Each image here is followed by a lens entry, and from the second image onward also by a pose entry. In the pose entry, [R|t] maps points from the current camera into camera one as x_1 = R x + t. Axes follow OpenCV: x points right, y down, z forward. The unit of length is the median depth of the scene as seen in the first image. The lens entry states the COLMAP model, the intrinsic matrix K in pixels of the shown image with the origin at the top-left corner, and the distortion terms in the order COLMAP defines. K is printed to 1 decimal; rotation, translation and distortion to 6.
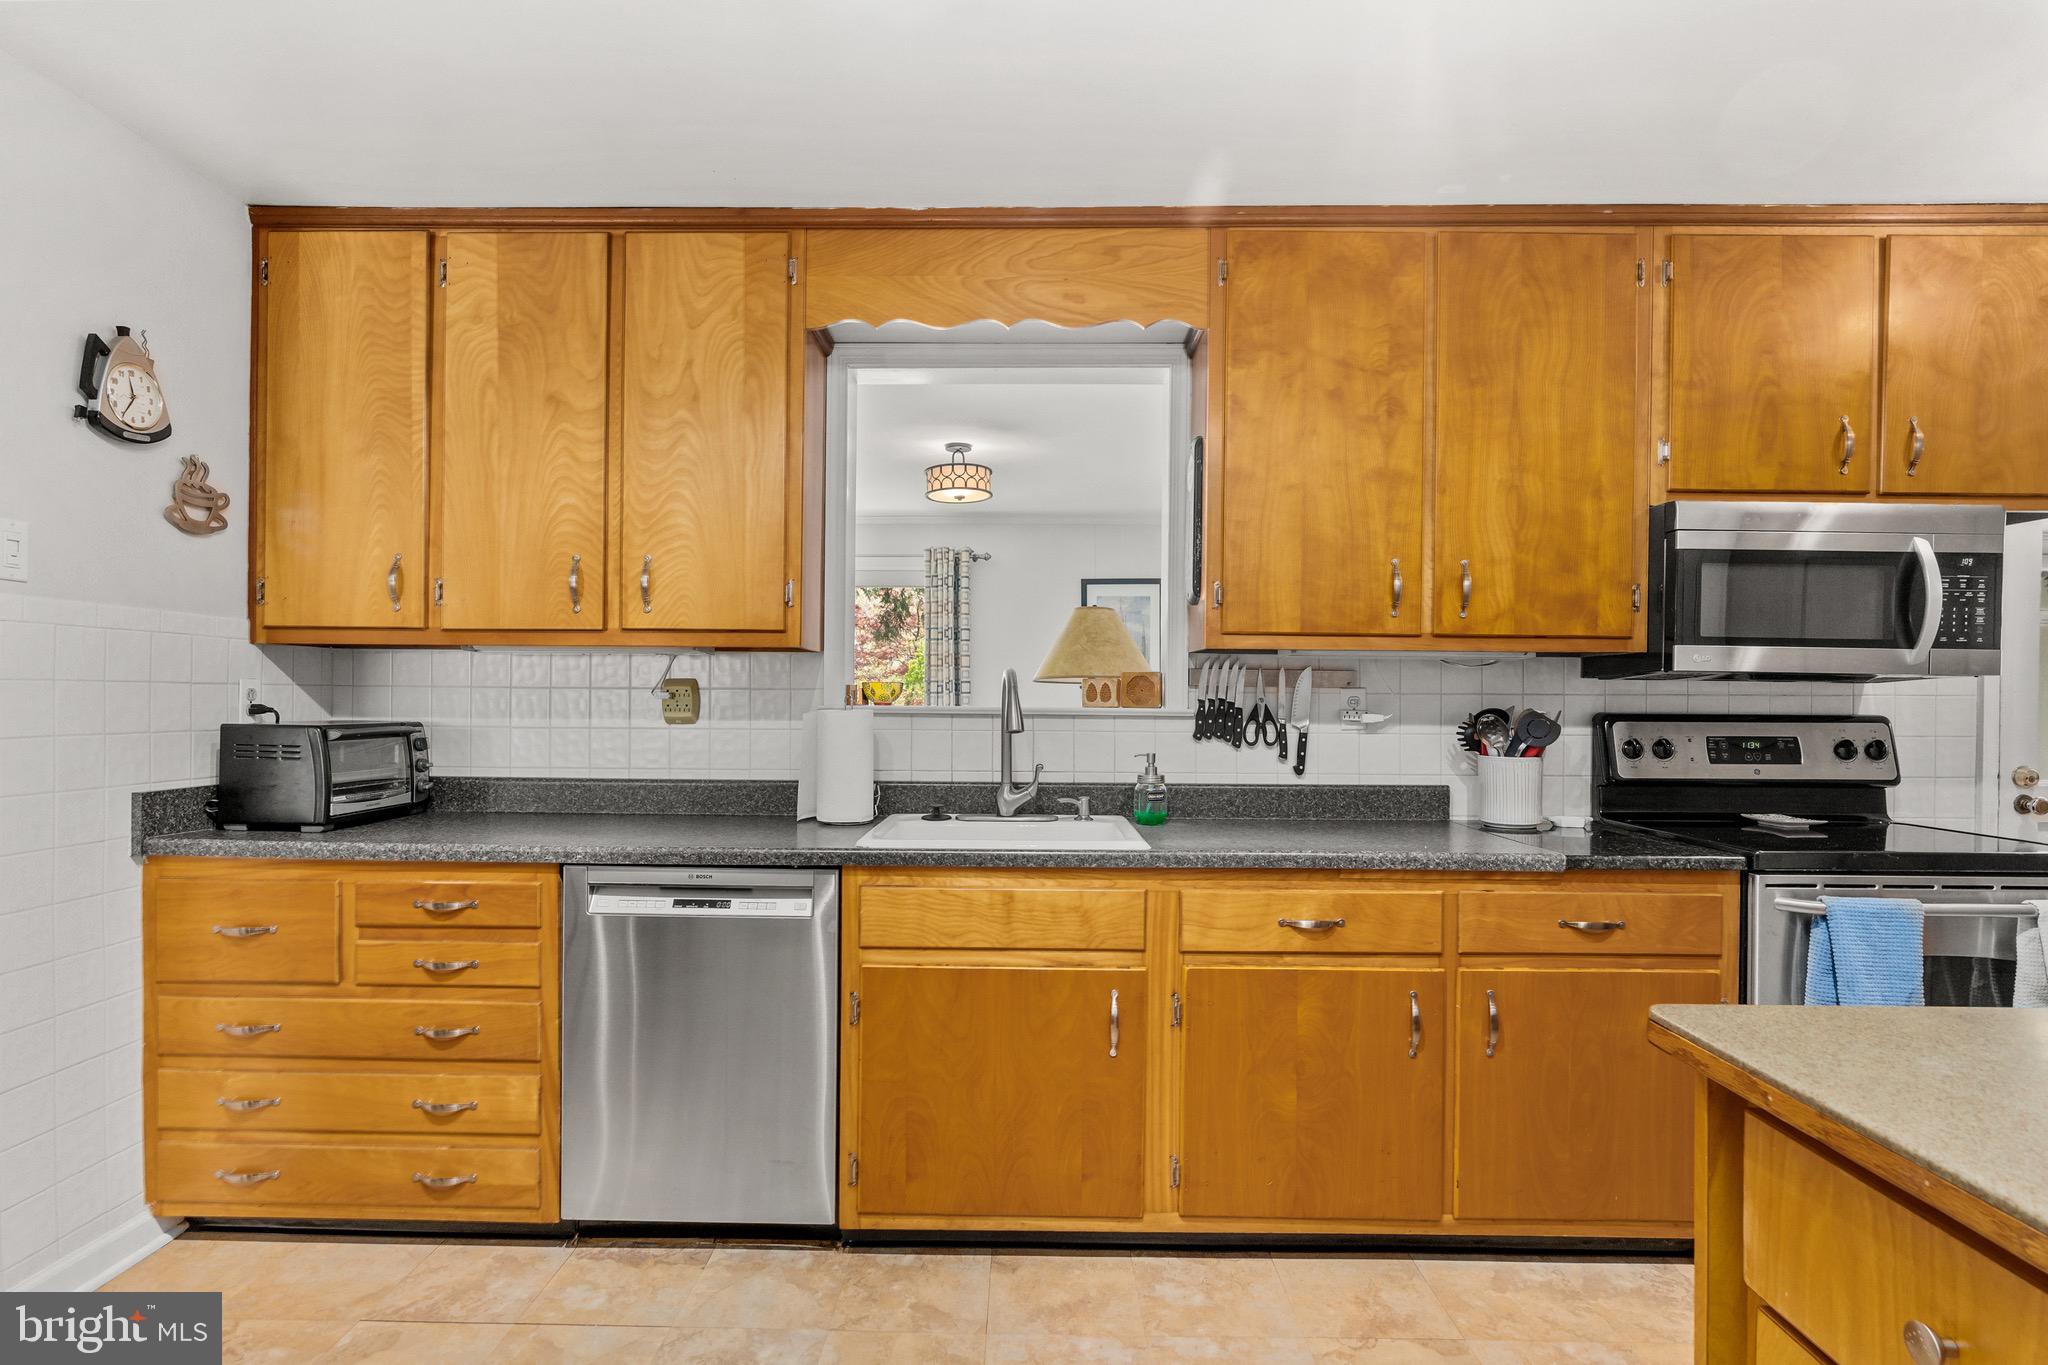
lens RADIAL K [[1039.4, 0, 1029.5], [0, 1039.4, 698.1], [0, 0, 1]] dist [-0.005296, -0.000660]
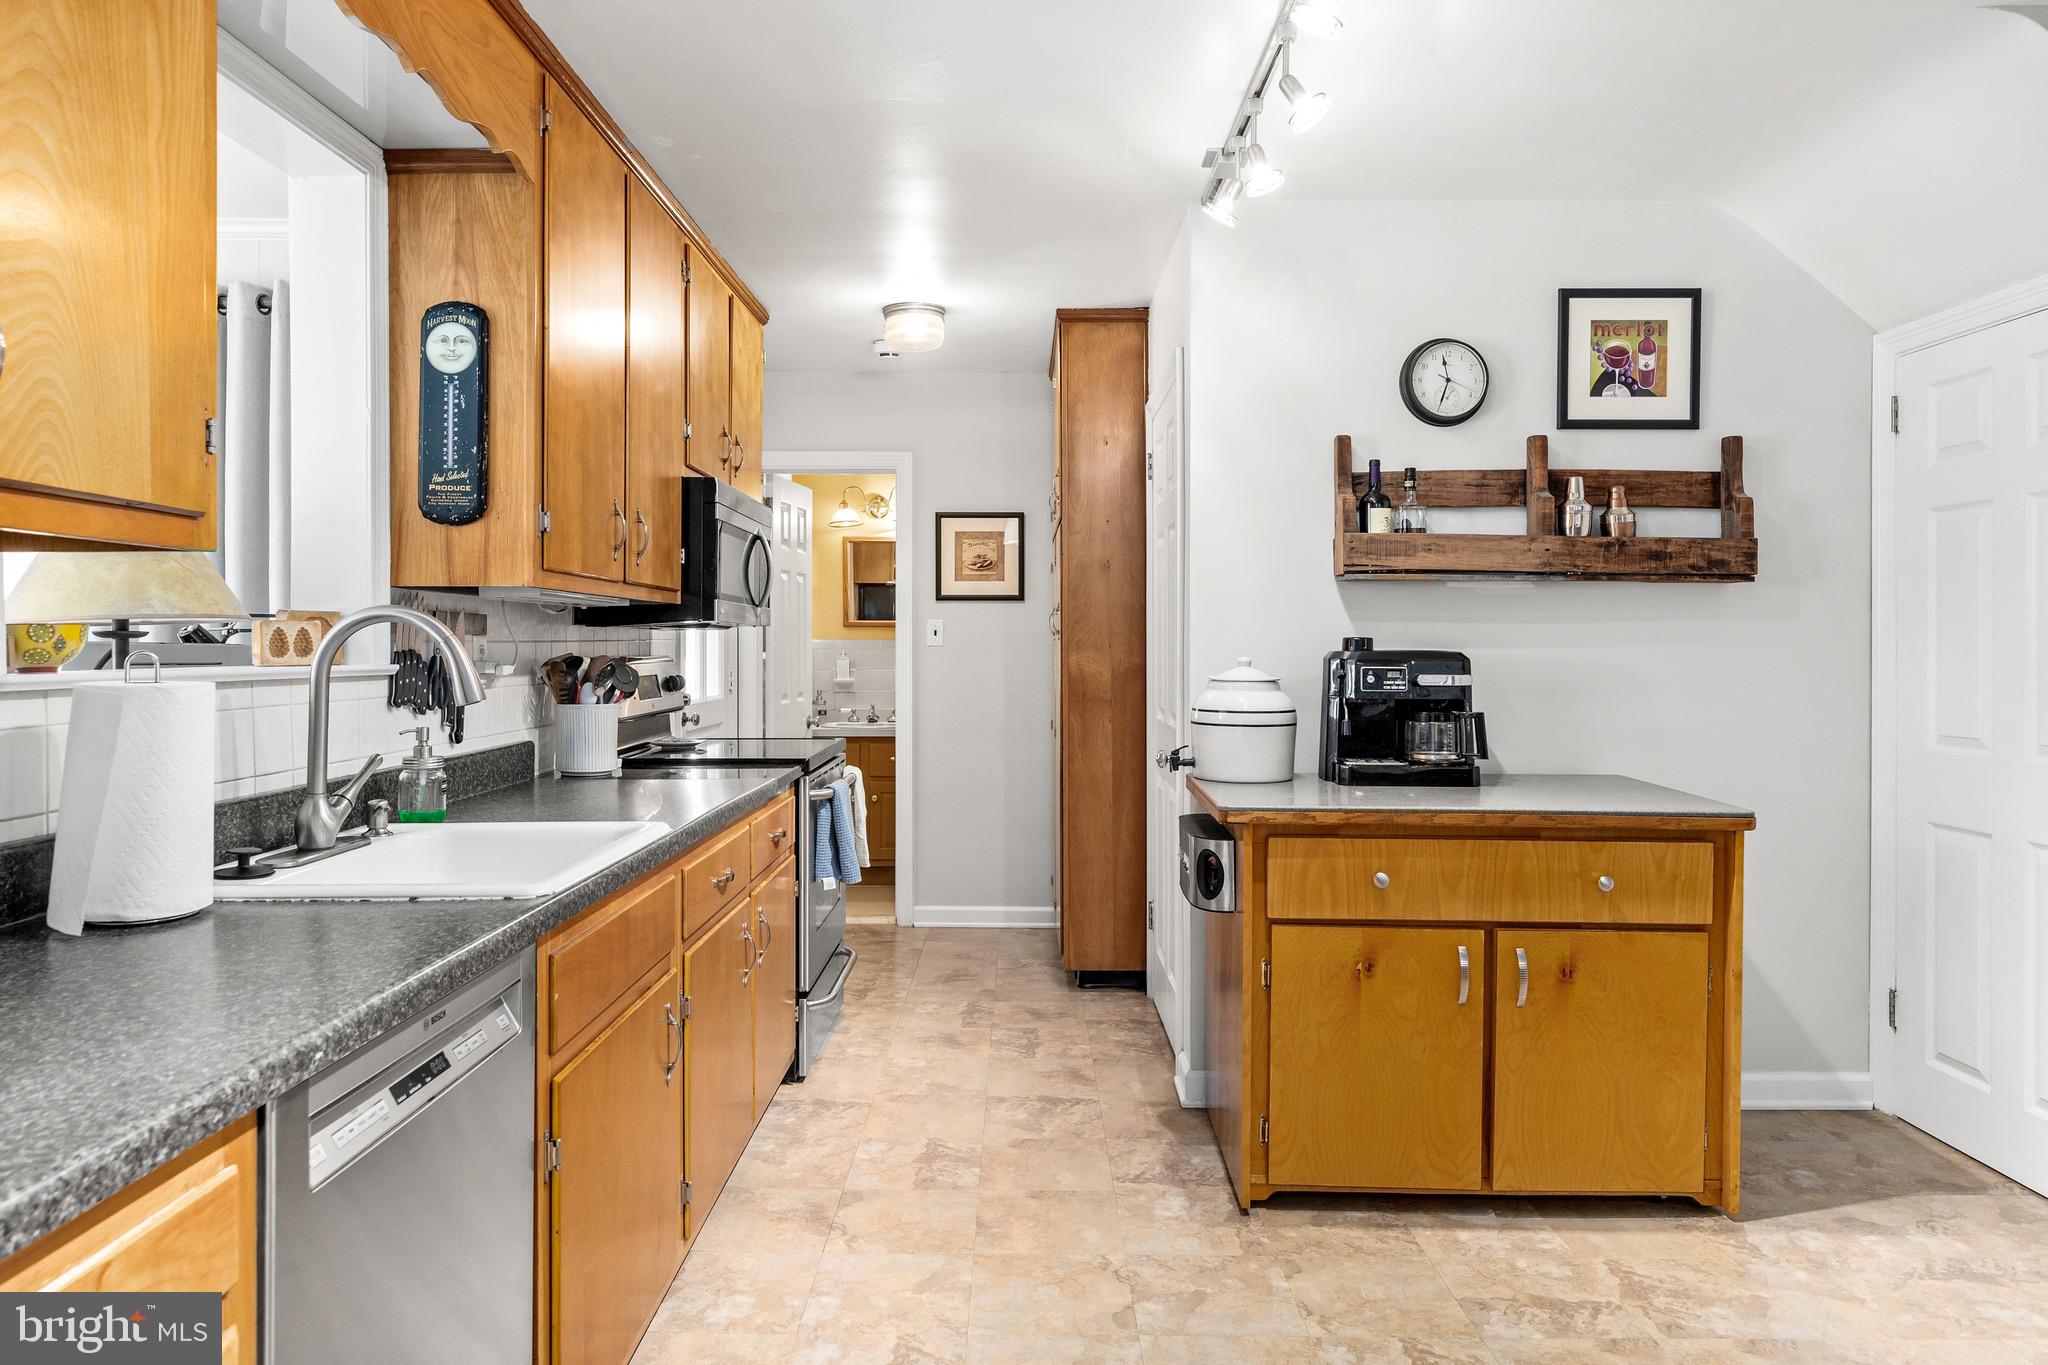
lens RADIAL K [[1289.3, 0, 1007.5], [0, 1289.3, 651.6], [0, 0, 1]] dist [0.002850, 0.000432]
pose [[-0.000191, -0.013941, 0.999903, -0.806611], [0.007565, 0.999874, 0.013942, -0.009005], [-0.999971, 0.007567, -0.000086, 0.627651]]
